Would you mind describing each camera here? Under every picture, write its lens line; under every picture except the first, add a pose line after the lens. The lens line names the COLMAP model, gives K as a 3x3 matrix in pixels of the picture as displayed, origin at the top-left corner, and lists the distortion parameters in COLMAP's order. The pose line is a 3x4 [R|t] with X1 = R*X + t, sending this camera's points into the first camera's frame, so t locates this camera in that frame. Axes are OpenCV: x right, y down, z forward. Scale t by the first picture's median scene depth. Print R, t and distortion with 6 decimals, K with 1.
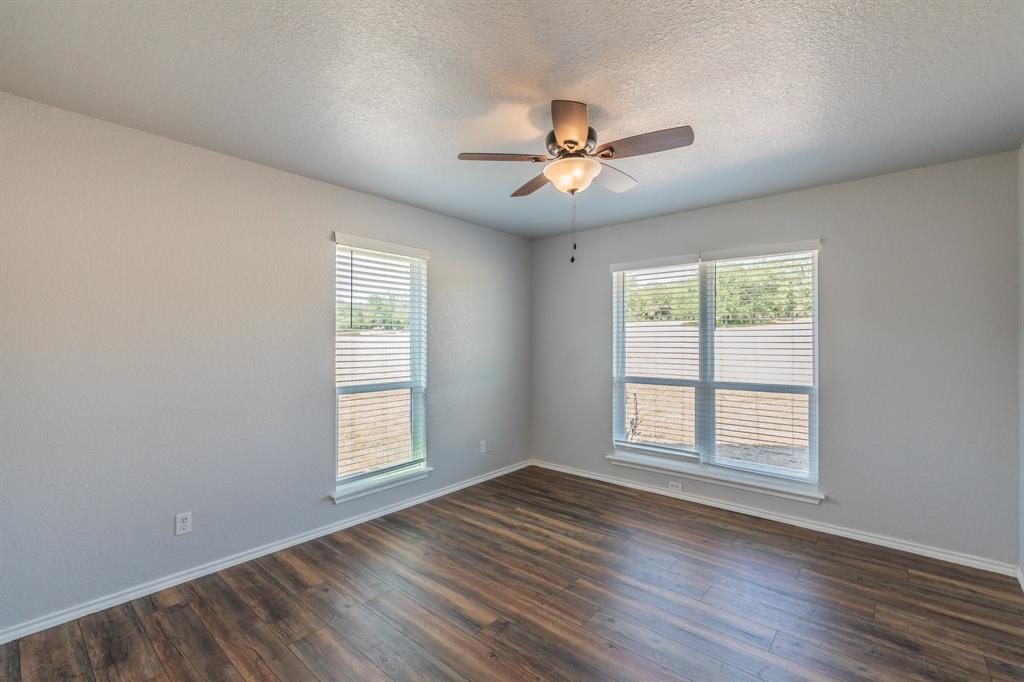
lens RADIAL K [[443.0, 0, 517.5], [0, 443.0, 344.0], [0, 0, 1]] dist [0.001647, -0.000572]
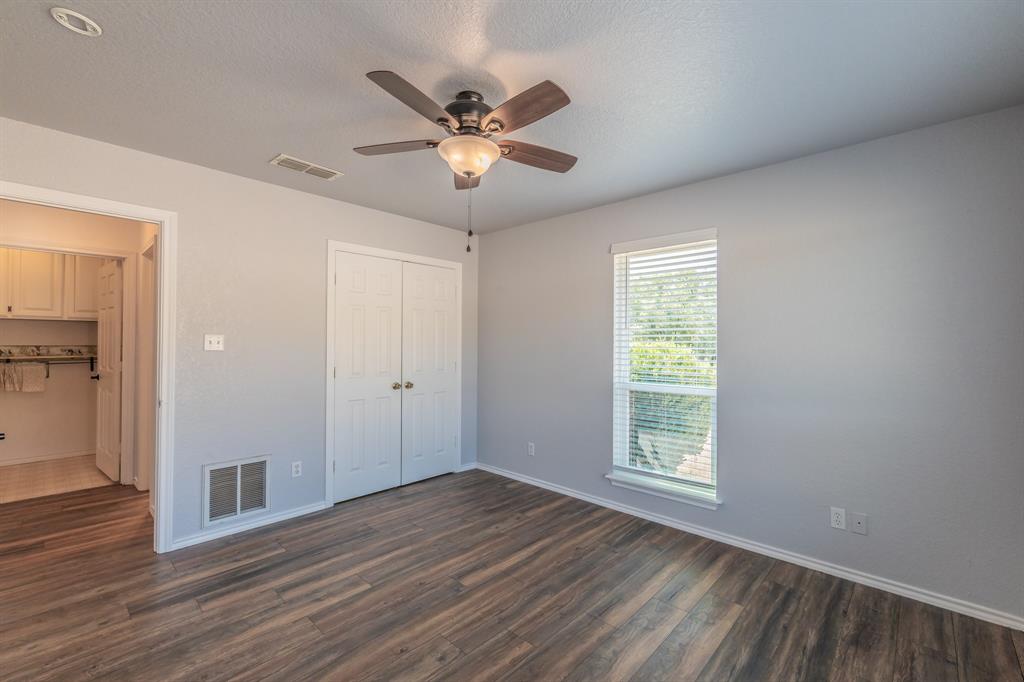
lens RADIAL K [[443.0, 0, 512.3], [0, 443.0, 338.5], [0, 0, 1]] dist [0.001647, -0.000572]
pose [[-0.058244, -0.009795, -0.998254, 0.707370], [-0.011077, 0.999897, -0.009165, 0.002198], [0.998241, 0.010524, -0.058347, 0.776449]]
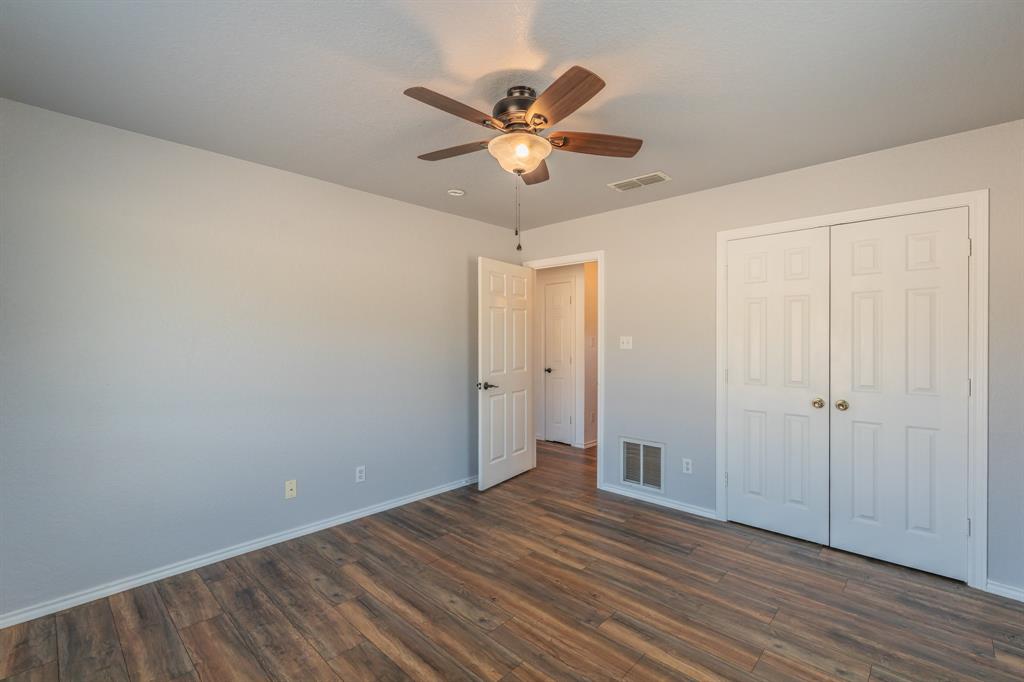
lens RADIAL K [[443.0, 0, 513.8], [0, 443.0, 343.0], [0, 0, 1]] dist [0.001647, -0.000572]
pose [[-0.998298, -0.000747, 0.058308, 0.055159], [-0.000079, 0.999934, 0.011460, -0.003881], [-0.058313, 0.011436, -0.998233, 1.298215]]
